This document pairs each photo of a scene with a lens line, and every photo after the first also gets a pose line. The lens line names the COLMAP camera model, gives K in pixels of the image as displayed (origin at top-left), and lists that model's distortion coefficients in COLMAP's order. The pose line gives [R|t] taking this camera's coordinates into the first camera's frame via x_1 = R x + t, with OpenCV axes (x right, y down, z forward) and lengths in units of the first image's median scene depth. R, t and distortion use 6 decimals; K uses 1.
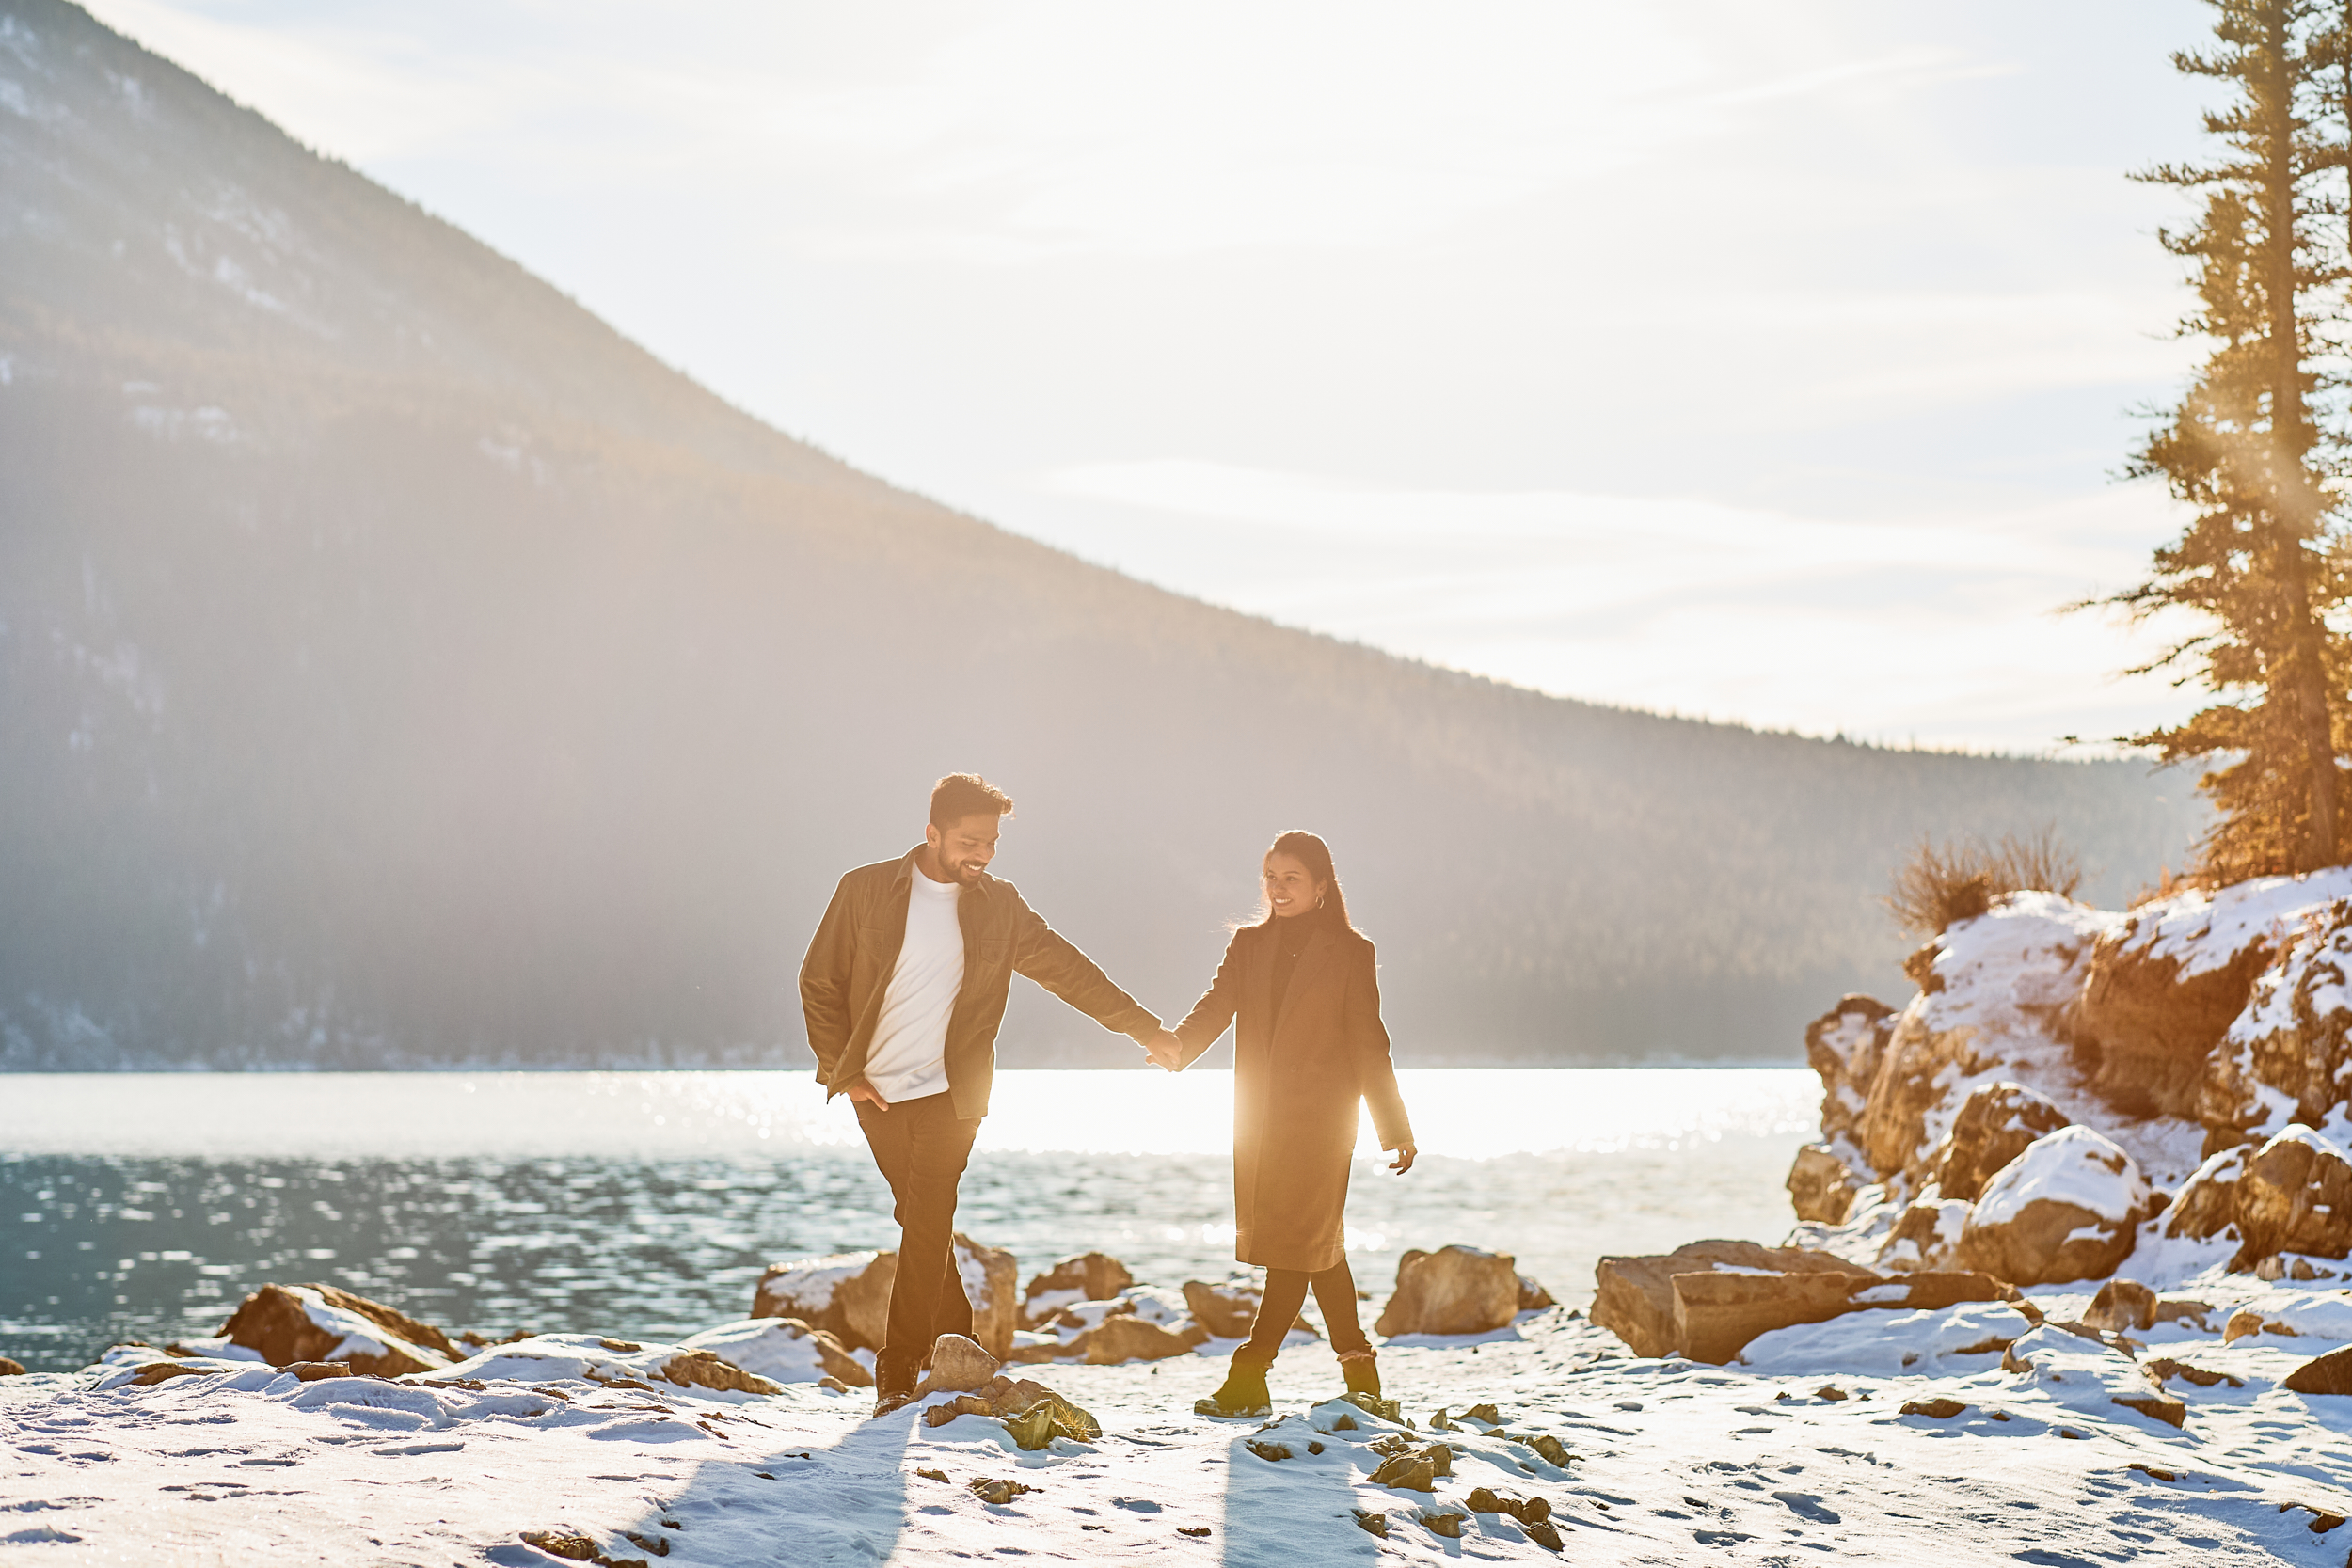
lens RADIAL K [[3002.0, 0, 1132.9], [0, 3002.0, 838.0], [0, 0, 1]] dist [0.014843, 0.044114]
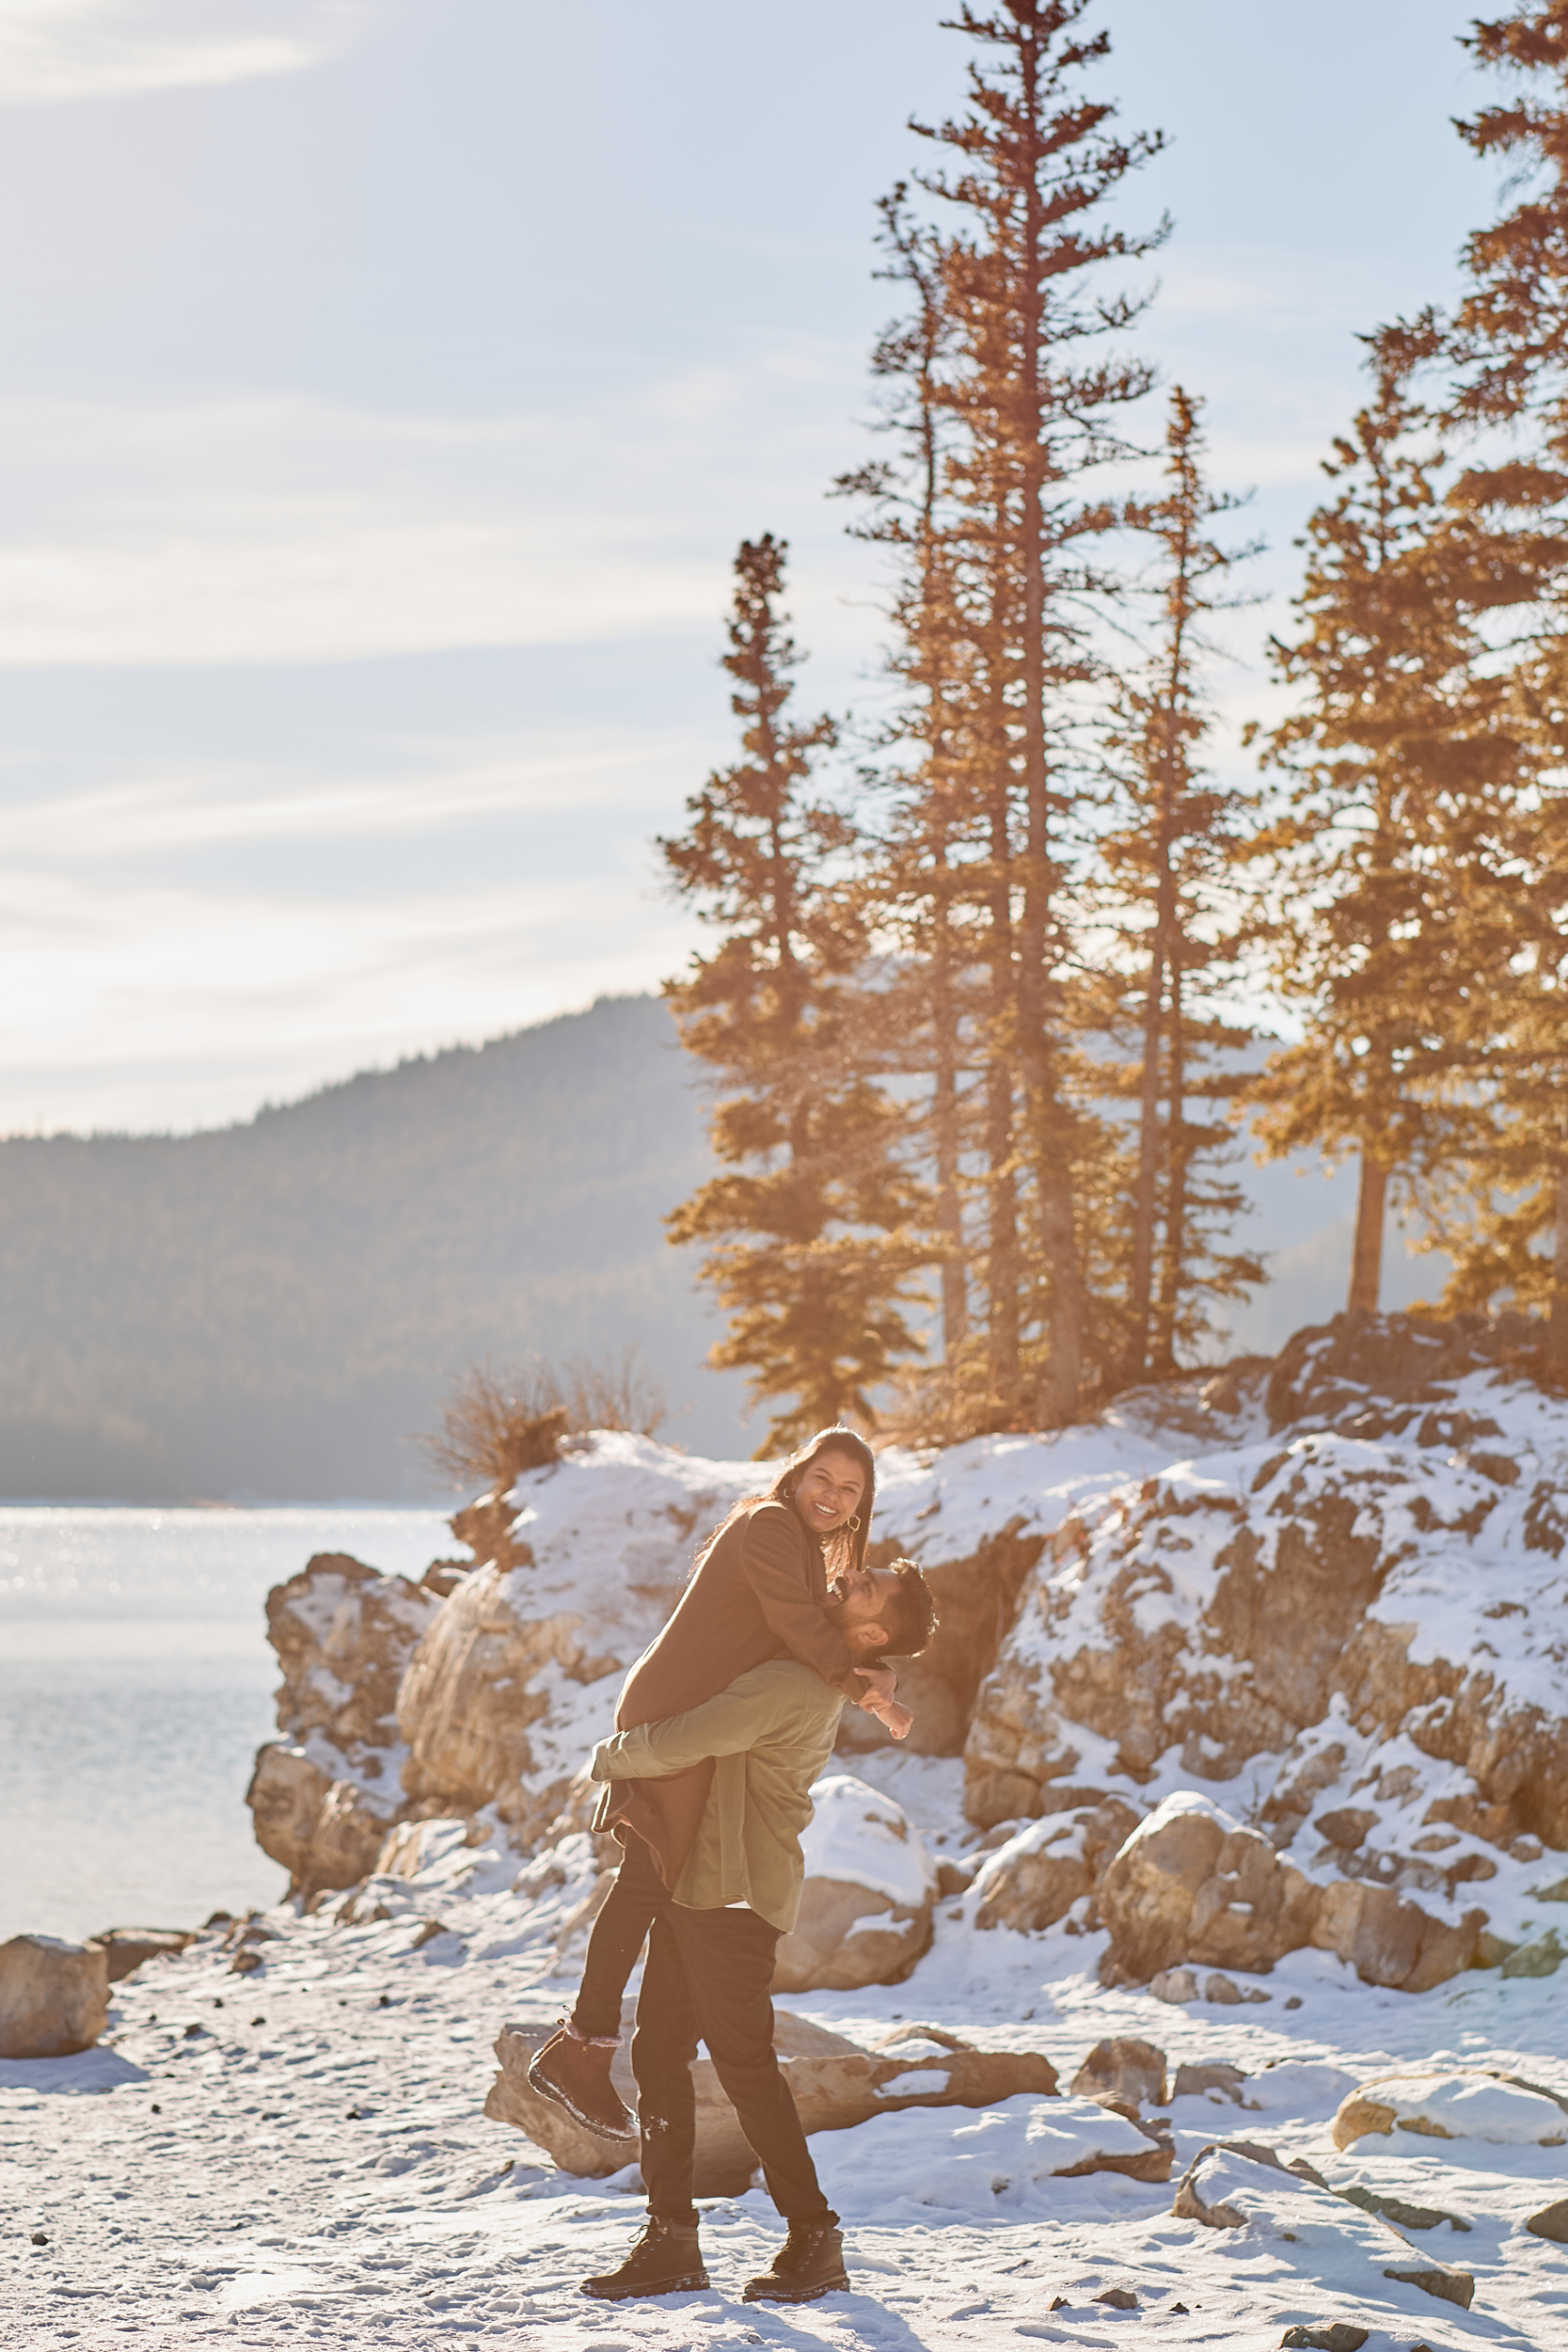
lens RADIAL K [[4337.9, 0, 777.2], [0, 4337.9, 1421.1], [0, 0, 1]] dist [0.039918, -0.028399]
pose [[0.990838, 0.020158, 0.133546, 0.152579], [-0.017338, 0.999602, -0.022248, 0.031305], [-0.133941, 0.019729, 0.990793, -0.092136]]
